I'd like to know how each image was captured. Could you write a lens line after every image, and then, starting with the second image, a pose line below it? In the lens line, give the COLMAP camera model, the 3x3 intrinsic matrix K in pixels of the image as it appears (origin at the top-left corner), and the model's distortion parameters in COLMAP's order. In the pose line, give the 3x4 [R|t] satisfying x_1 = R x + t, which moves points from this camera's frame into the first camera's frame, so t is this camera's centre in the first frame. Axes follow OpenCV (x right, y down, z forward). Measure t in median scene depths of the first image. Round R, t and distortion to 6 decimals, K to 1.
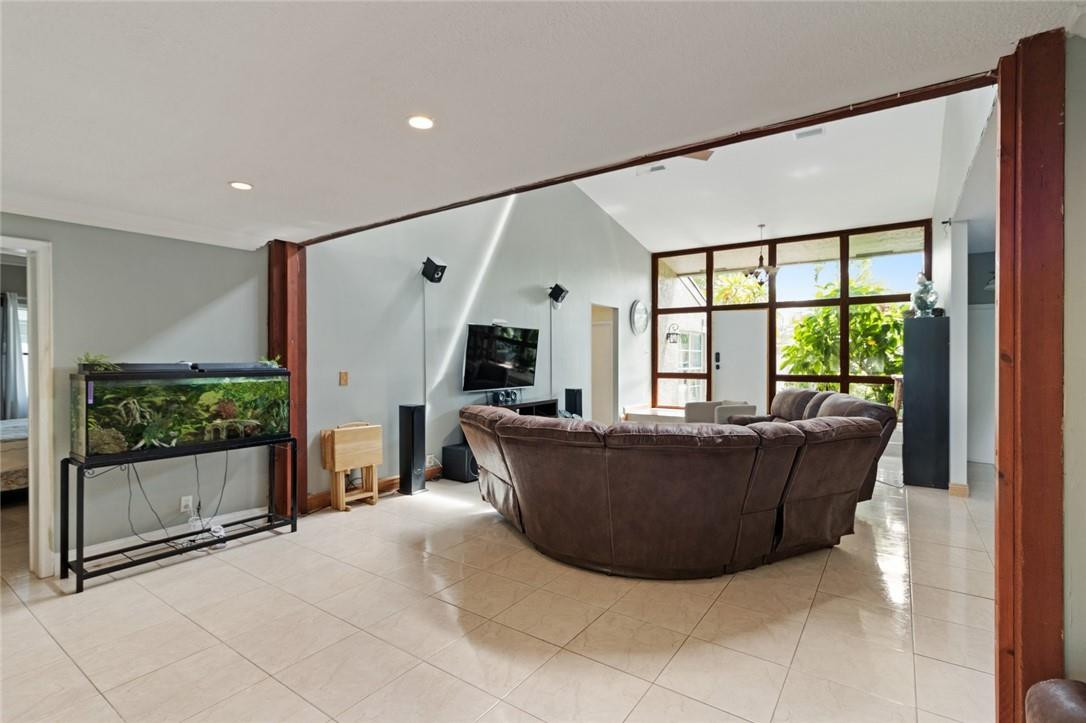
lens RADIAL K [[507.9, 0, 535.4], [0, 507.9, 364.5], [0, 0, 1]] dist [0.002022, 0.001746]
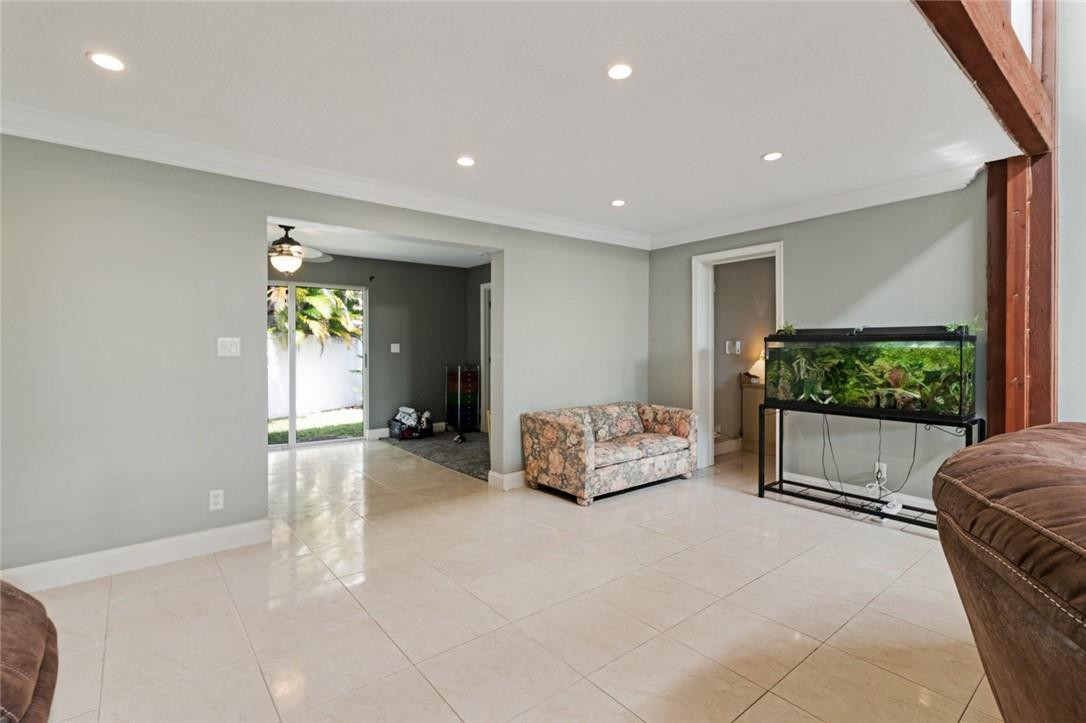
lens RADIAL K [[507.9, 0, 540.0], [0, 507.9, 352.7], [0, 0, 1]] dist [0.002022, 0.001746]
pose [[-0.266976, 0.014640, -0.963592, 0.473666], [-0.009845, 0.999791, 0.017918, 0.035802], [0.963653, 0.014270, -0.266776, 0.663069]]
